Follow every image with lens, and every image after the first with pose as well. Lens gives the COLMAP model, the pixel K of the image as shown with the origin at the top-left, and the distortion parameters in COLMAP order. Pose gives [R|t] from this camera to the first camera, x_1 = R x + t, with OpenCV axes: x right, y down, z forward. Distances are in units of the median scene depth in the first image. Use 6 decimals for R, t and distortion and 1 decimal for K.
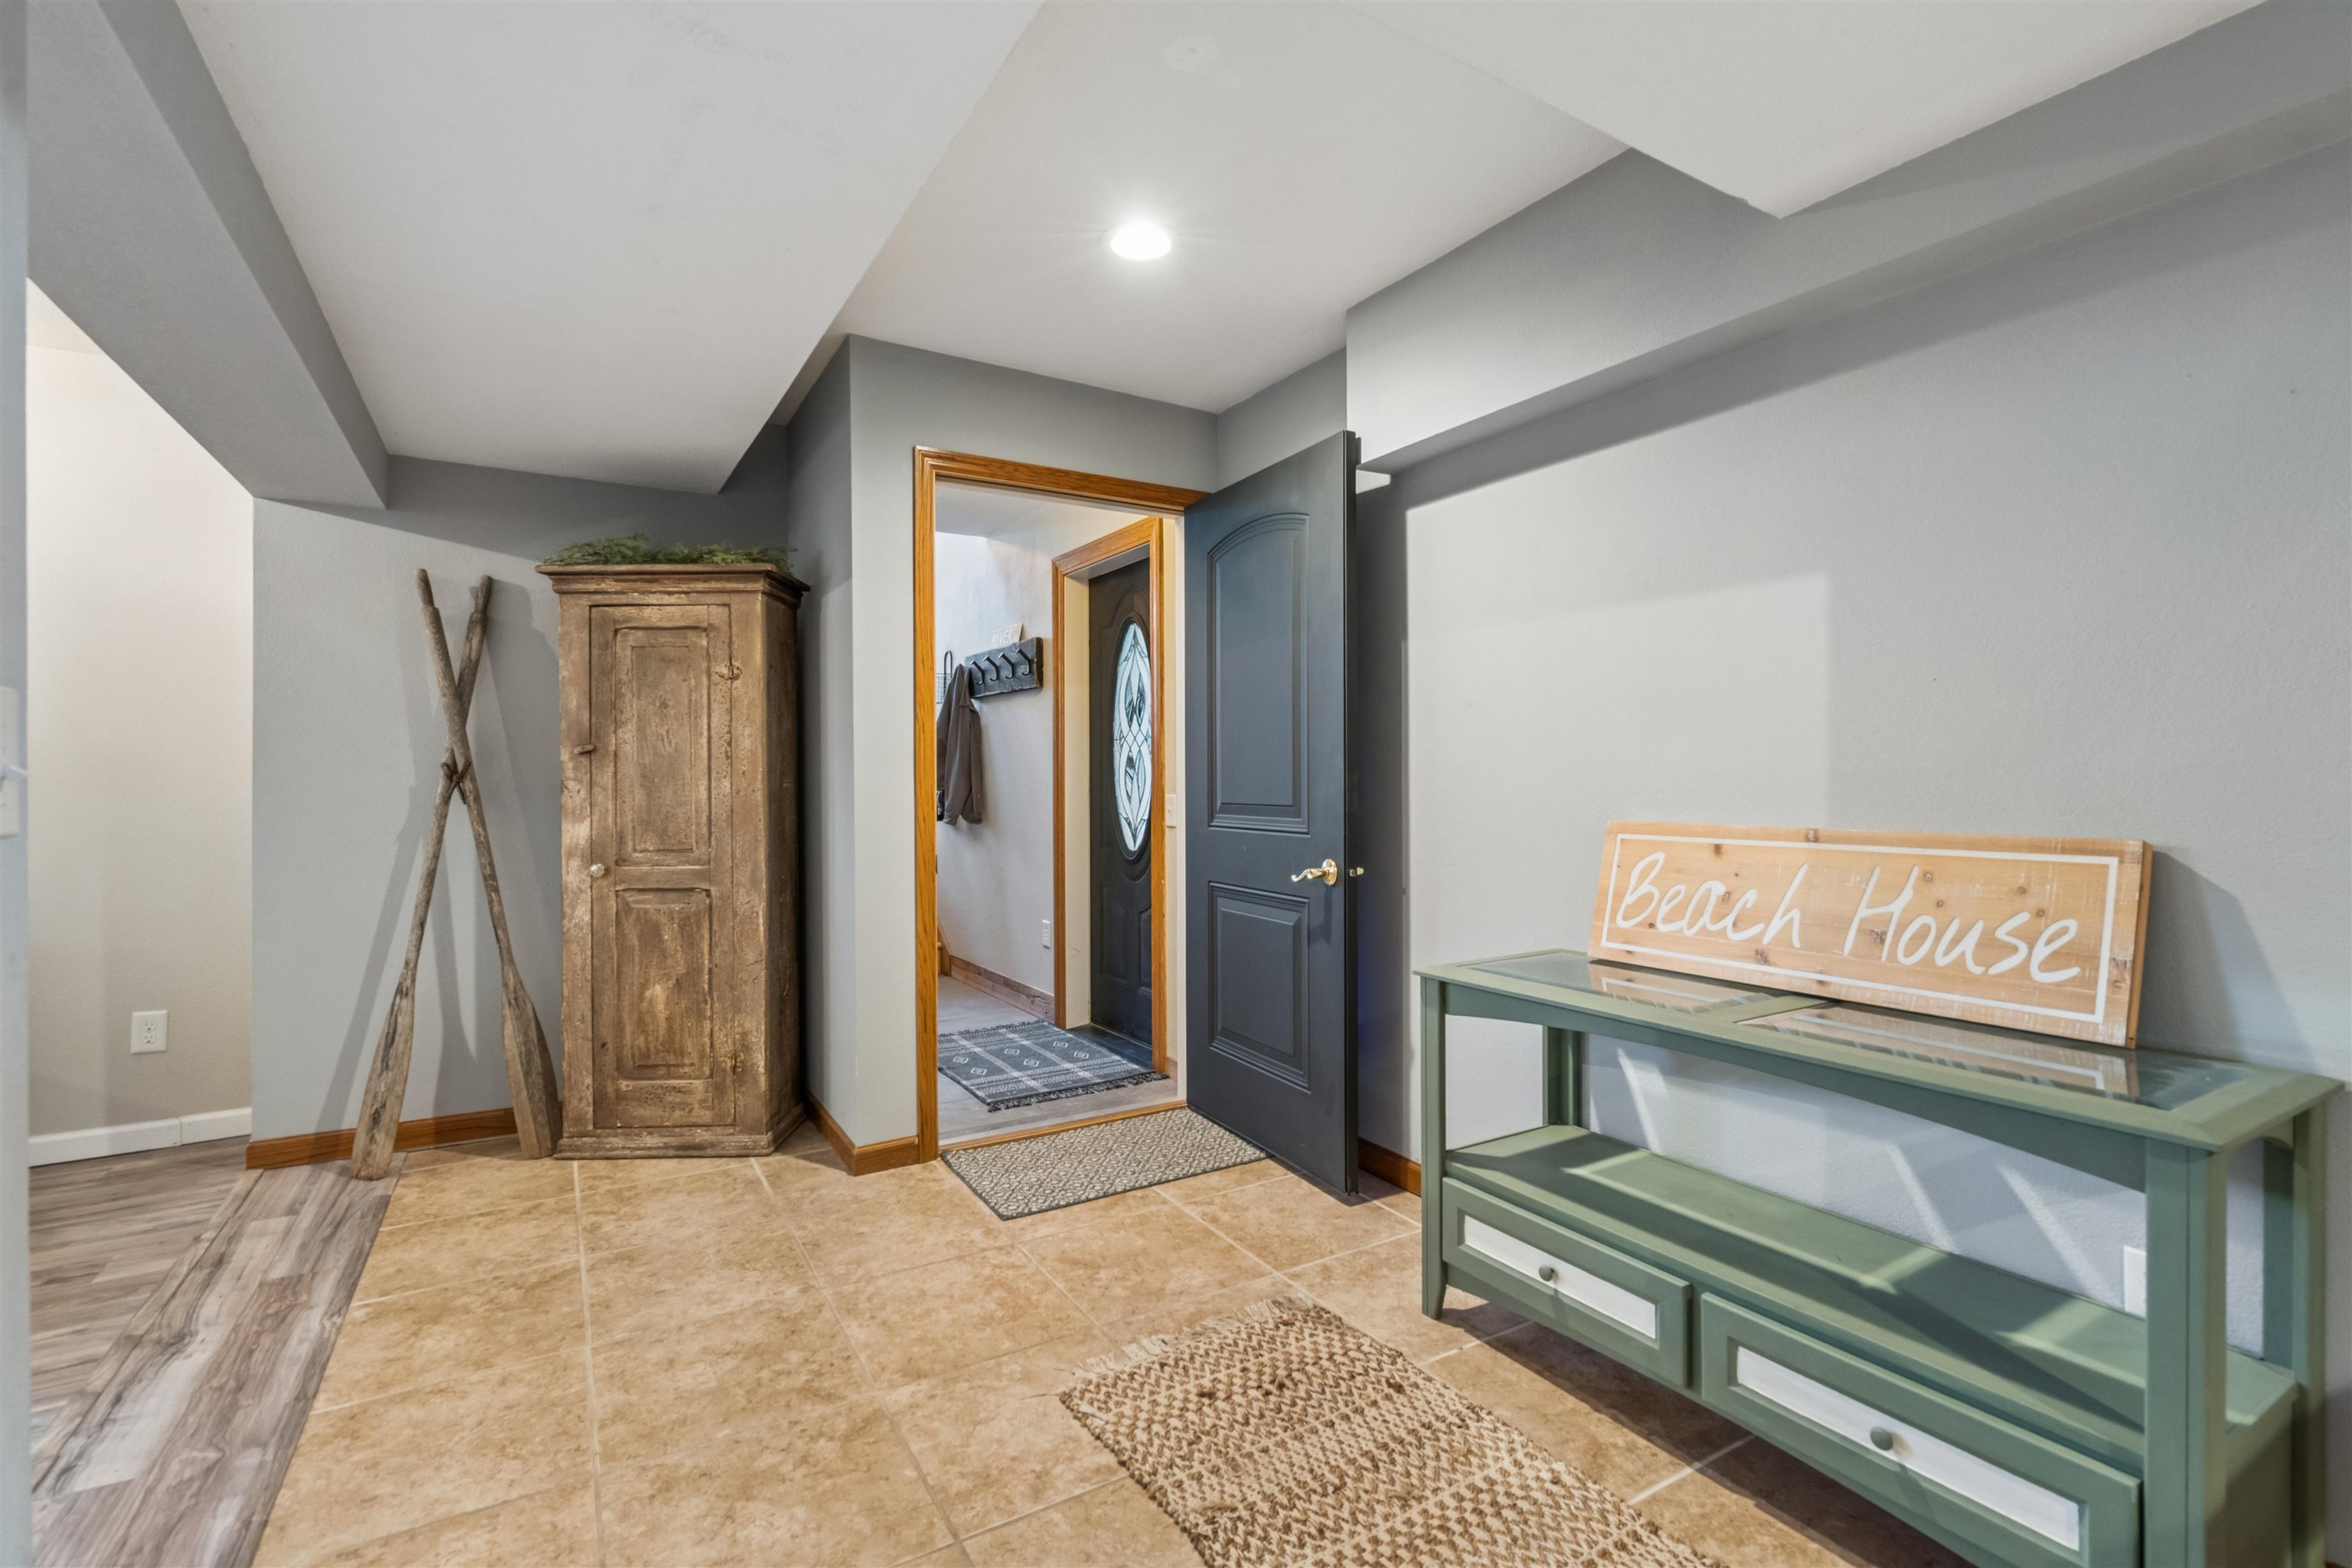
lens RADIAL K [[1064.4, 0, 1183.4], [0, 1064.4, 785.6], [0, 0, 1]] dist [-0.001157, 0.000602]
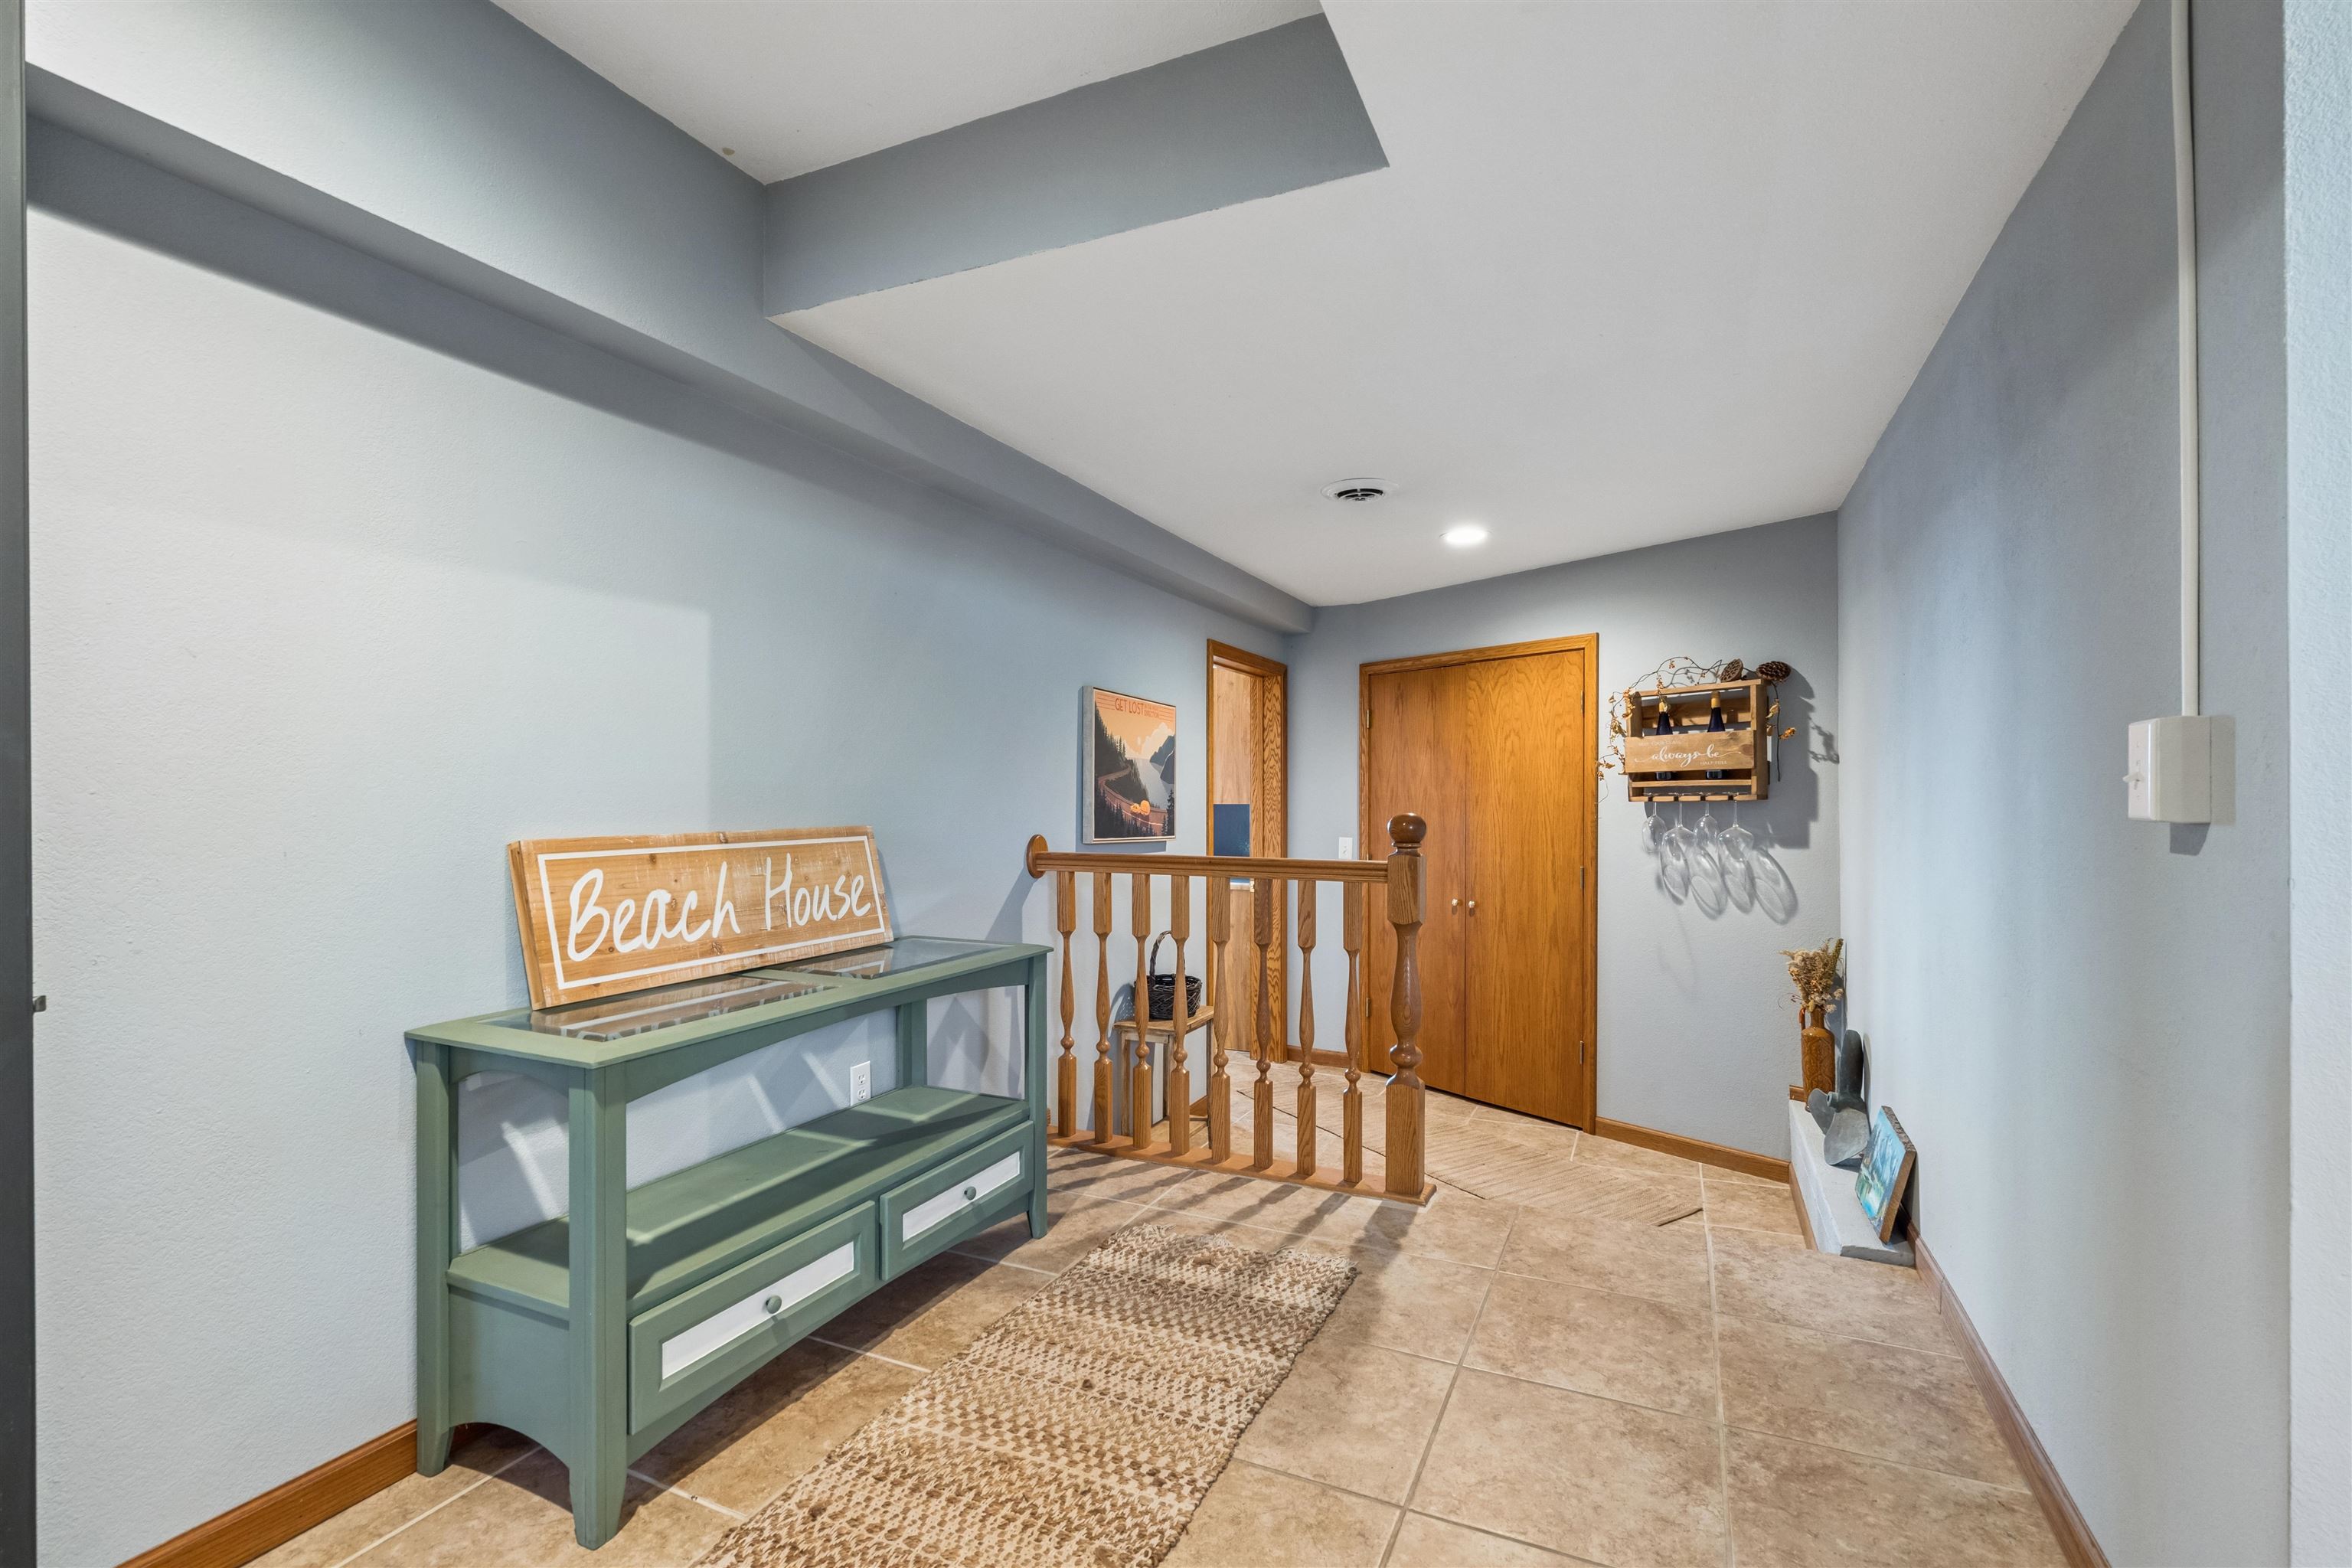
lens RADIAL K [[1064.4, 0, 1183.4], [0, 1064.4, 785.6], [0, 0, 1]] dist [-0.001157, 0.000602]
pose [[-0.557375, 0.003898, 0.830252, -0.714184], [0.004722, 0.999988, -0.001525, -0.007123], [-0.830247, 0.003070, -0.557387, 1.321360]]
